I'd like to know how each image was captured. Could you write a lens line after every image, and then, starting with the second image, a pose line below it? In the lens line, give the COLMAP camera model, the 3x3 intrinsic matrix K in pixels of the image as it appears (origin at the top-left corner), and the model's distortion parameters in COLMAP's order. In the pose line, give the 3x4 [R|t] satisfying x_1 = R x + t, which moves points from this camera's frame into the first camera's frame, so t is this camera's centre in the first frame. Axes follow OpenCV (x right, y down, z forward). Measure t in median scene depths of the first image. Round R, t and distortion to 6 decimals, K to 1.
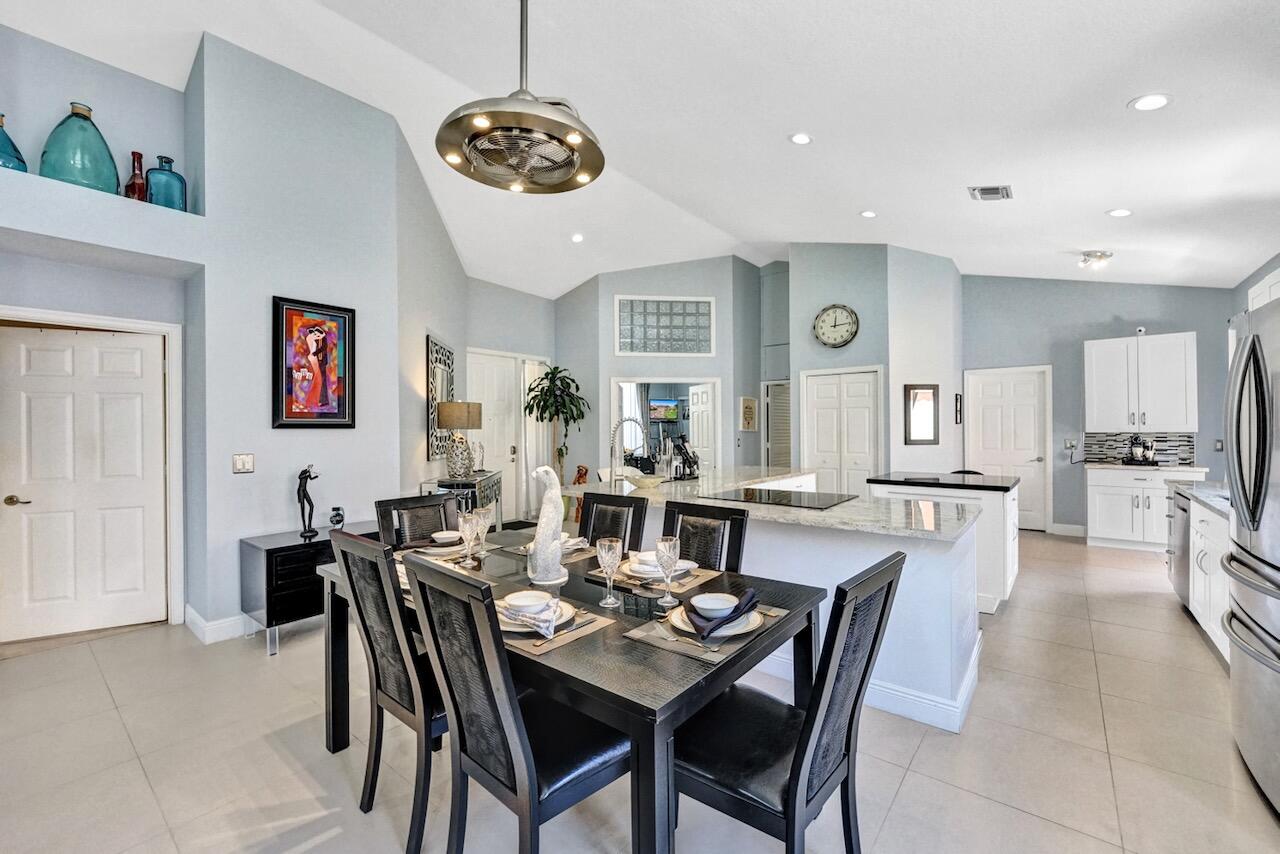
lens RADIAL K [[535.7, 0, 640.0], [0, 535.7, 427.0], [0, 0, 1]] dist [-0.000445, 0.000101]
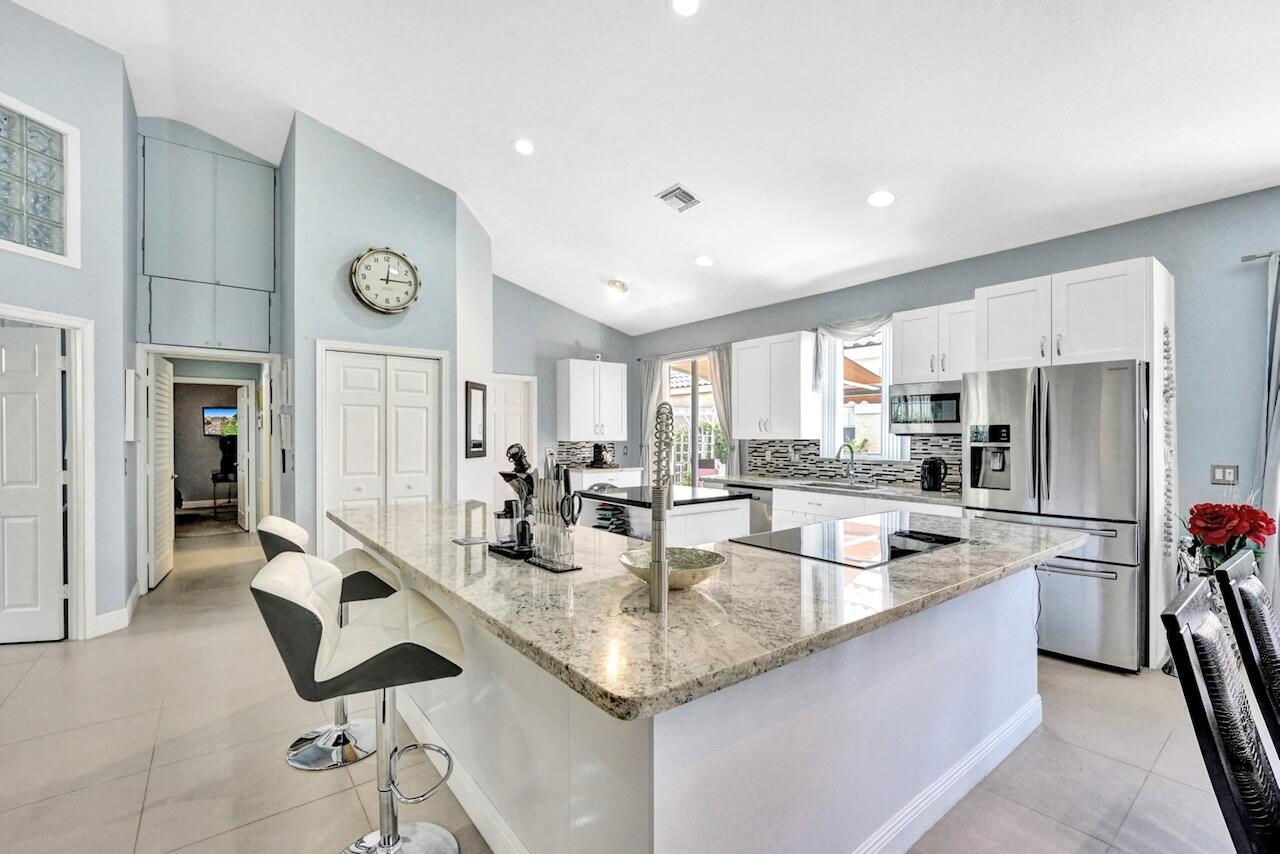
lens RADIAL K [[536.4, 0, 643.4], [0, 536.4, 433.6], [0, 0, 1]] dist [-0.009218, 0.000140]
pose [[0.217654, 0.008348, 0.975990, -0.206807], [0.000035, 0.999963, -0.008561, 0.004015], [-0.976026, 0.001898, 0.217646, 0.564342]]
